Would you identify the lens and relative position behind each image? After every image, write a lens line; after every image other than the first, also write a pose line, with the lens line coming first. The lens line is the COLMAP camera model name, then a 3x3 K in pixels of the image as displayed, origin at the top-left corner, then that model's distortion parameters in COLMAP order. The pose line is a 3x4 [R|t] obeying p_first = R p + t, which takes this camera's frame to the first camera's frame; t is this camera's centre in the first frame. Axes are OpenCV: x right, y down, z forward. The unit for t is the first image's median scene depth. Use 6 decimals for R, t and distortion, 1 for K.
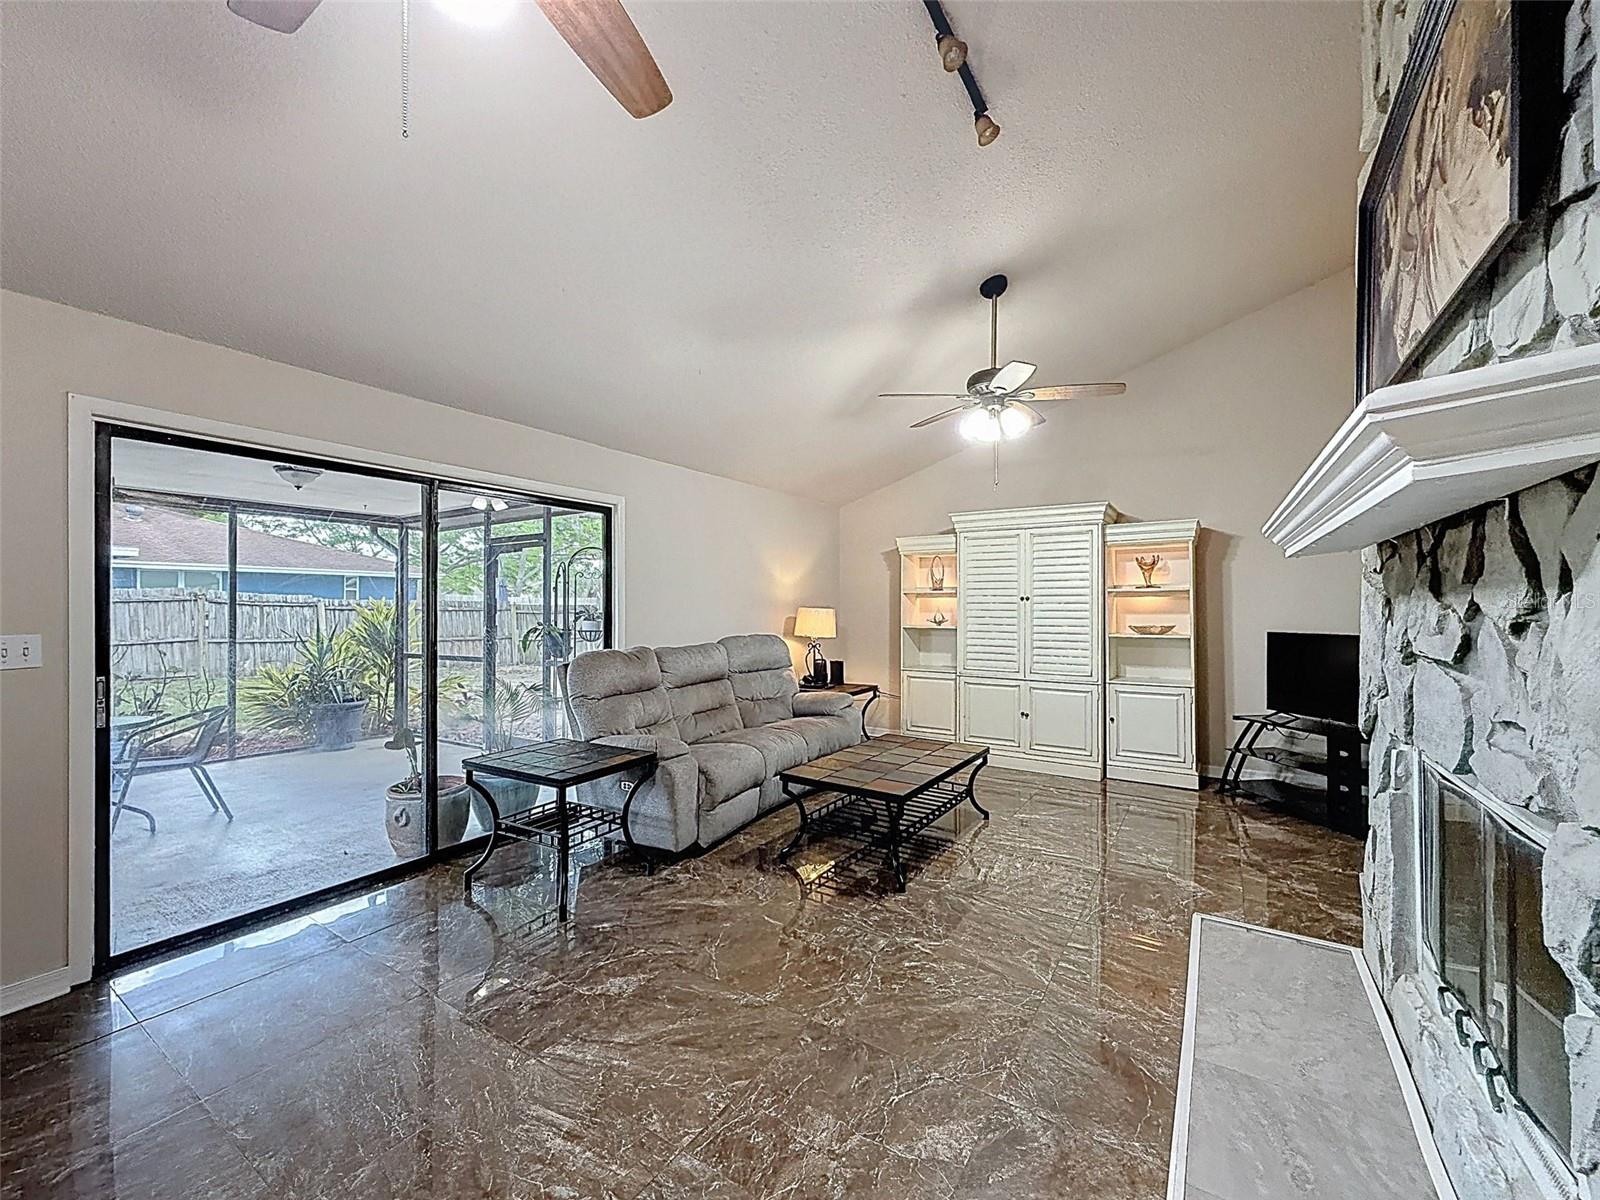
lens RADIAL K [[656.6, 0, 797.0], [0, 656.6, 608.9], [0, 0, 1]] dist [-0.001545, -0.000391]
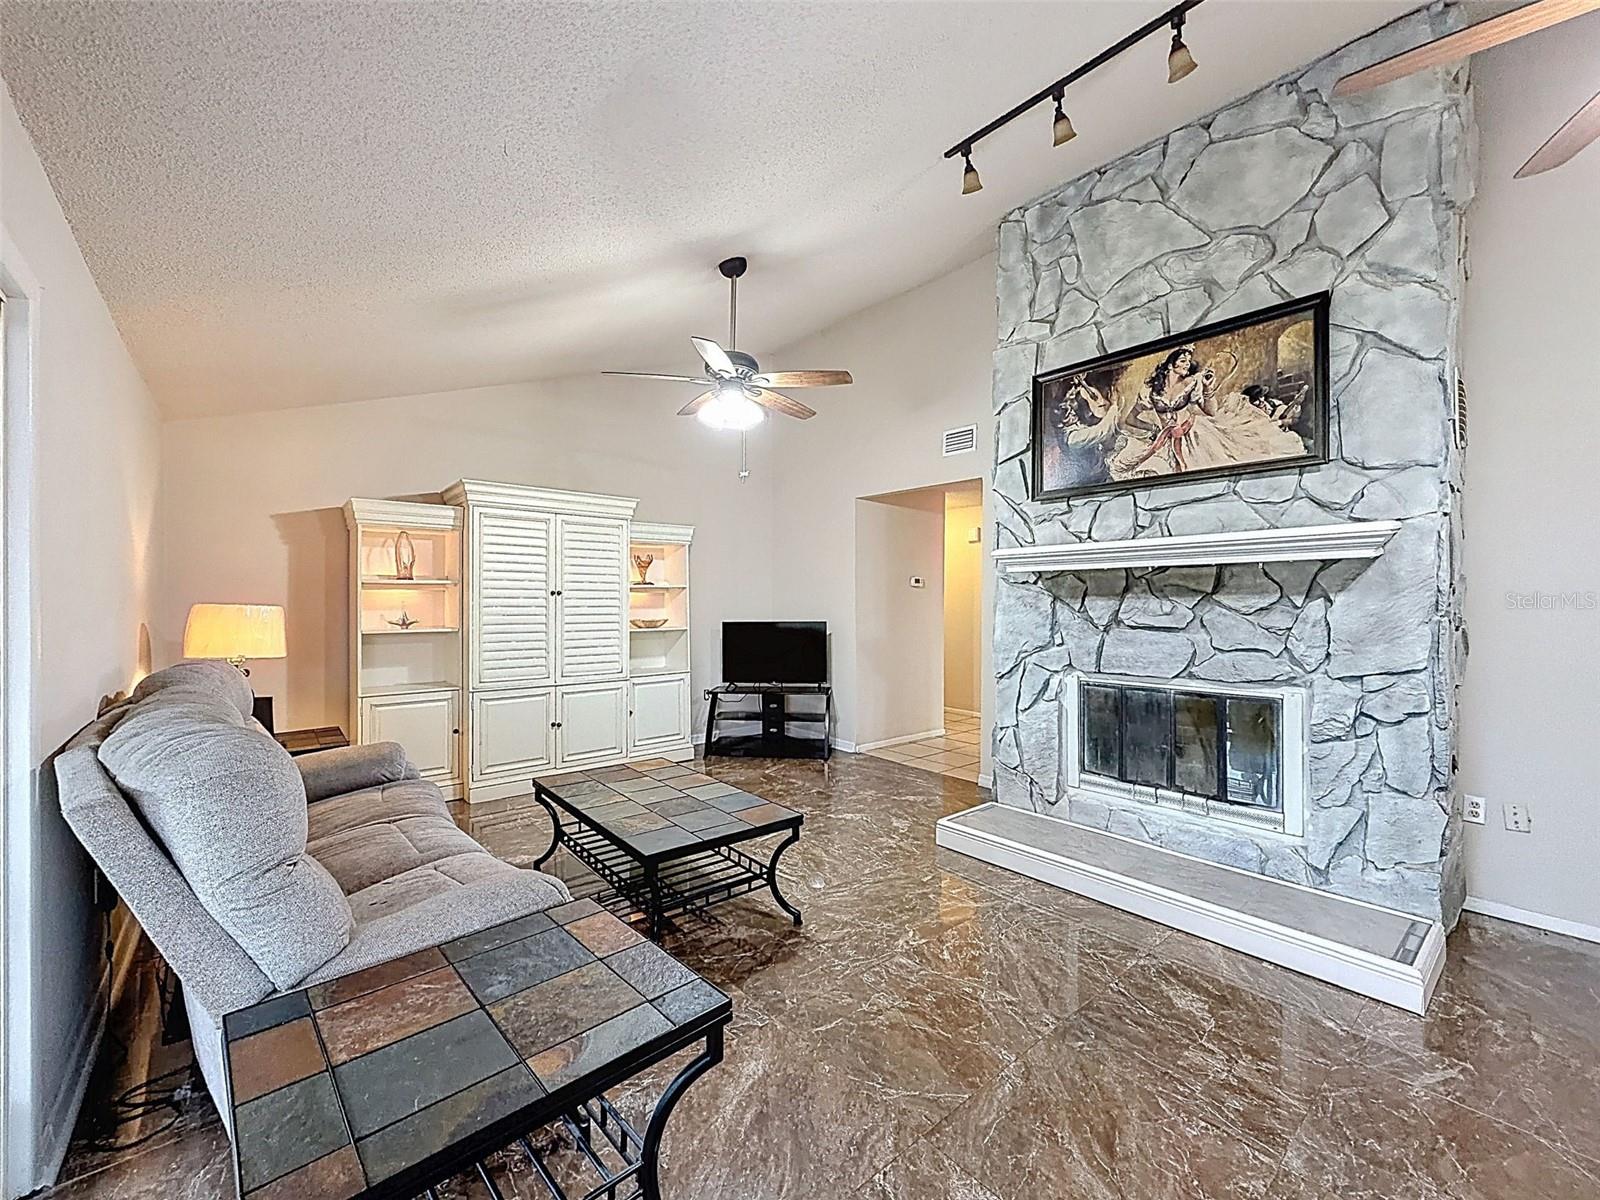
lens RADIAL K [[656.6, 0, 797.0], [0, 656.6, 608.9], [0, 0, 1]] dist [-0.001545, -0.000391]
pose [[0.286835, -0.015080, 0.957861, -0.443792], [0.004052, 0.999886, 0.014529, -0.006630], [-0.957971, -0.000286, 0.286863, 0.478455]]
